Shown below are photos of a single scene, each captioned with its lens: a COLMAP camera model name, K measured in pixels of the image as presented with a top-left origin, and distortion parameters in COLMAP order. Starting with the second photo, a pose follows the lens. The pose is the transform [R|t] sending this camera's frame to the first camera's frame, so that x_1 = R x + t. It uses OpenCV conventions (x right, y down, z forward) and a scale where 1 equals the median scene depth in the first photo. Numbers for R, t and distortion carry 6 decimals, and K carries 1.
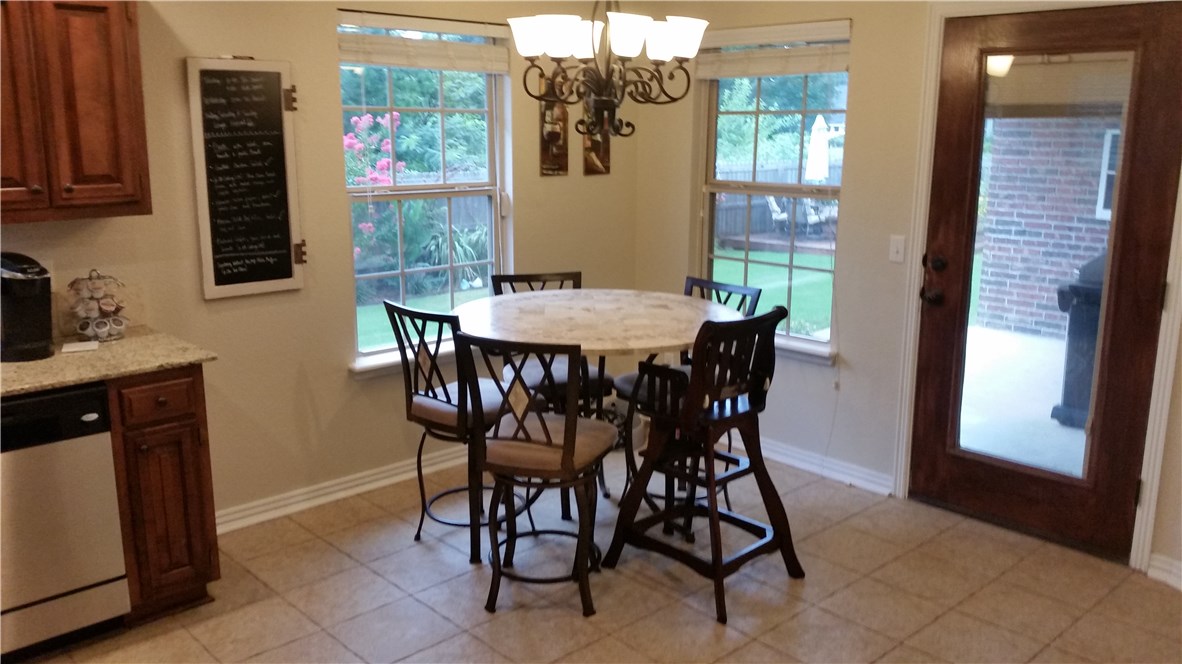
lens RADIAL K [[958.5, 0, 591.0], [0, 958.5, 332.0], [0, 0, 1]] dist [0.126460, -0.283574]
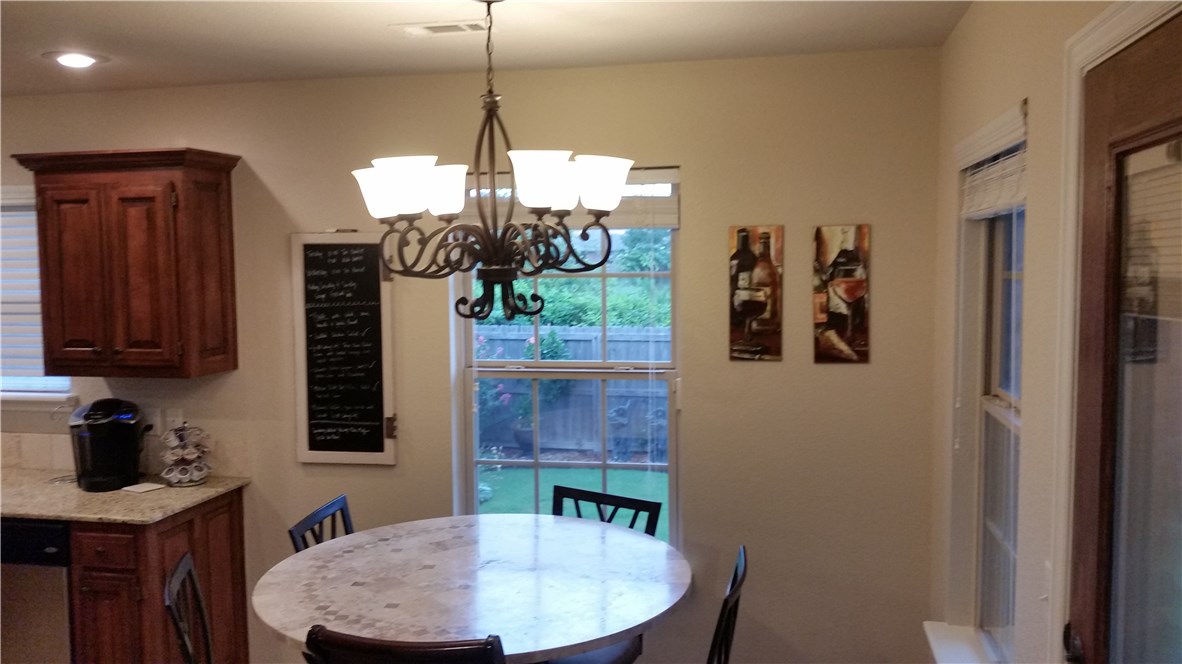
lens RADIAL K [[958.5, 0, 591.0], [0, 958.5, 332.0], [0, 0, 1]] dist [0.126460, -0.283574]
pose [[0.577204, 0.047369, -0.815225, 0.603039], [-0.160531, 0.985418, -0.056402, -0.159180], [0.800666, 0.163425, 0.576391, 0.628794]]
